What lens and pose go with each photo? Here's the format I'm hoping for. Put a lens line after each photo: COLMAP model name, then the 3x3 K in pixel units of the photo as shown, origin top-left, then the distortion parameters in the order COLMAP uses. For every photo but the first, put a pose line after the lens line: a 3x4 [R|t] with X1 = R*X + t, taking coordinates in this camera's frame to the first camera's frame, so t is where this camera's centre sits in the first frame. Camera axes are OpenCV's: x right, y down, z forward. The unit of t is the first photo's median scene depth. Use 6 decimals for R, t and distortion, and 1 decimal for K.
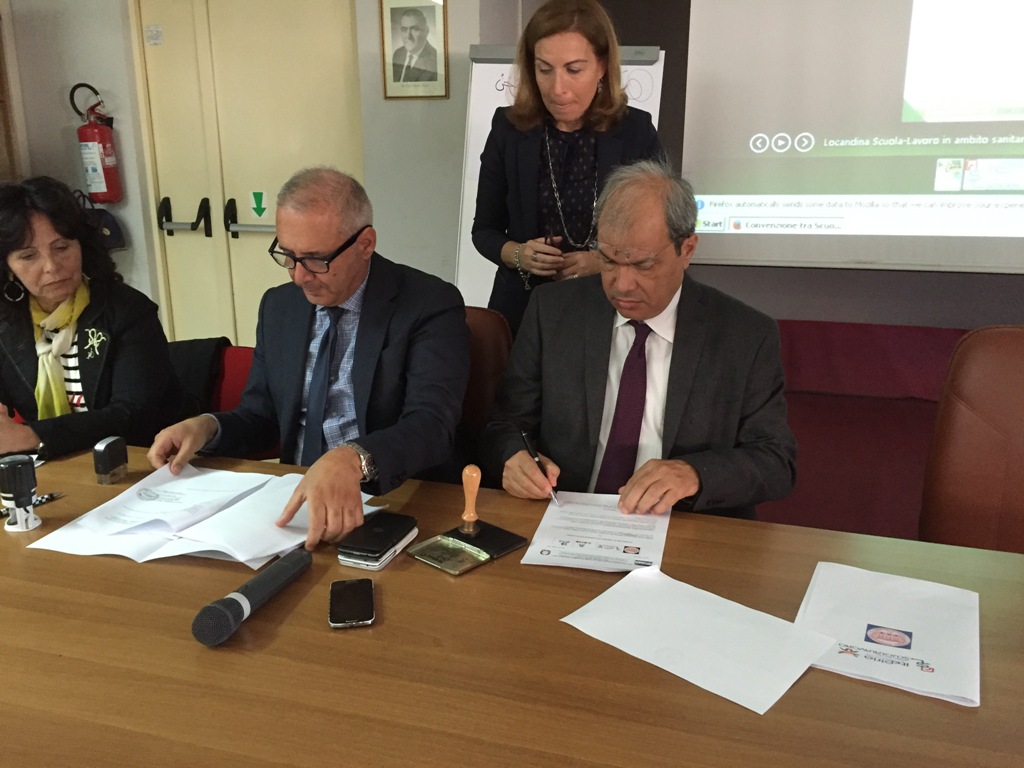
lens RADIAL K [[865.8, 0, 512.0], [0, 865.8, 384.0], [0, 0, 1]] dist [0.080434, -0.097893]
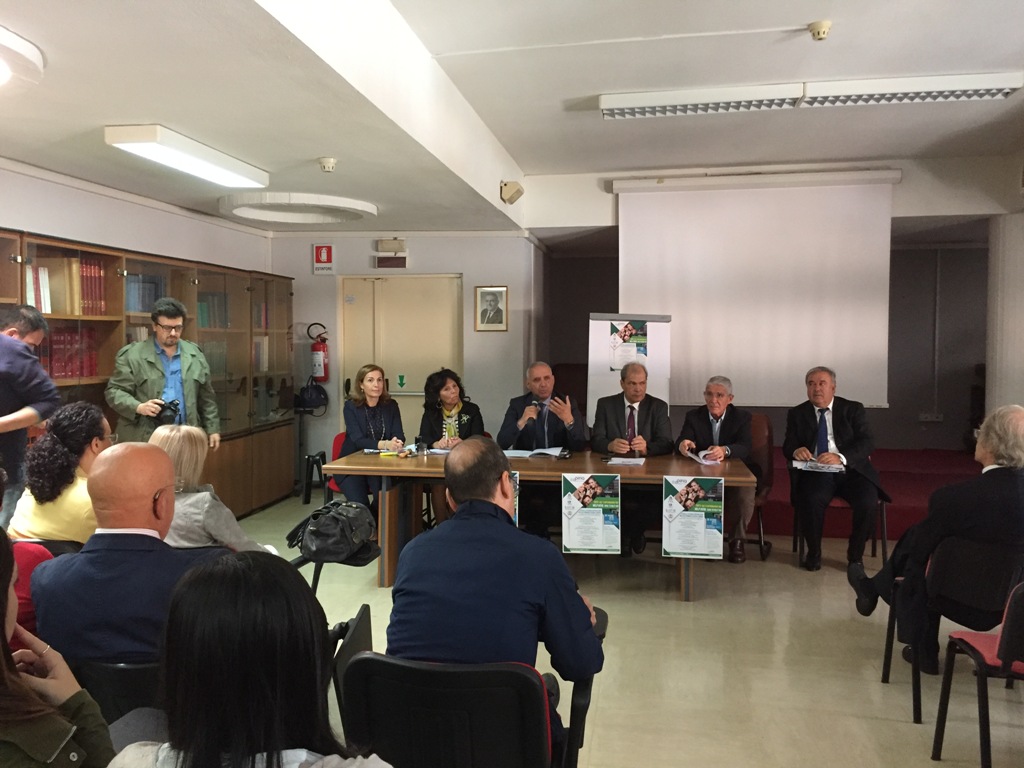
lens RADIAL K [[865.8, 0, 512.0], [0, 865.8, 384.0], [0, 0, 1]] dist [0.080434, -0.097893]
pose [[0.989552, -0.007255, 0.143996, -0.373159], [0.037354, 0.977533, -0.207447, 0.241275], [-0.139256, 0.210658, 0.967590, -1.038028]]
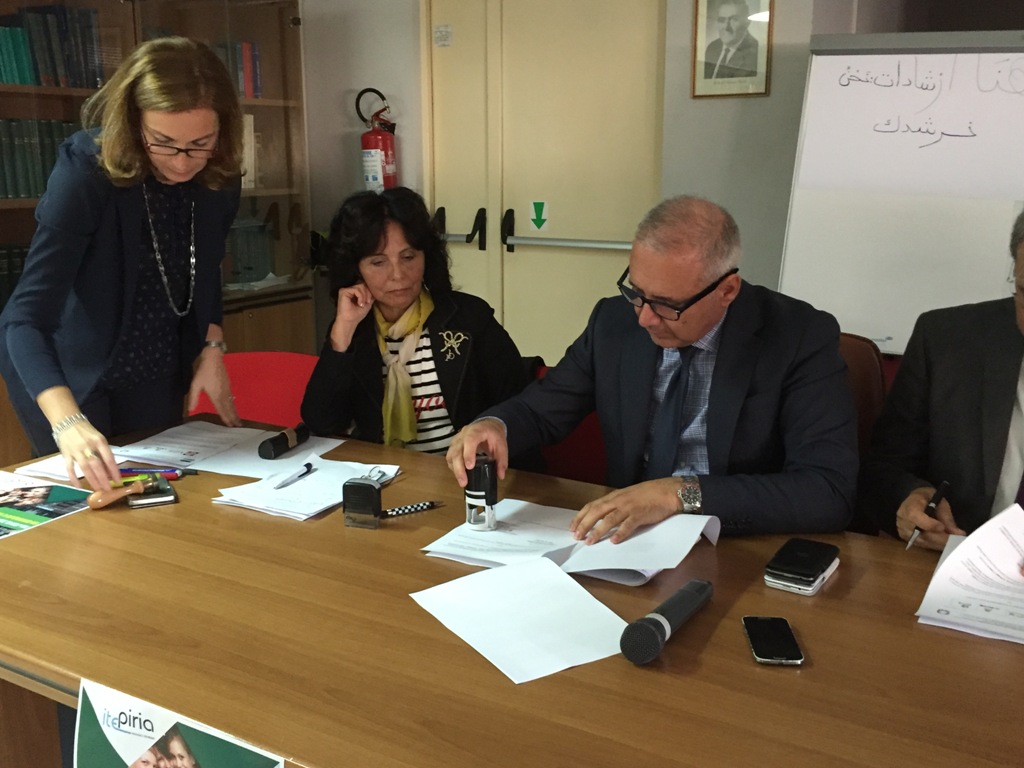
lens RADIAL K [[1030.5, 0, 512.0], [0, 1030.5, 384.0], [0, 0, 1]] dist [0.064198, -0.059499]
pose [[0.970443, 0.051455, -0.235780, -0.062854], [-0.061563, 0.997464, -0.035704, 0.010620], [0.233345, 0.049164, 0.971150, -0.046813]]
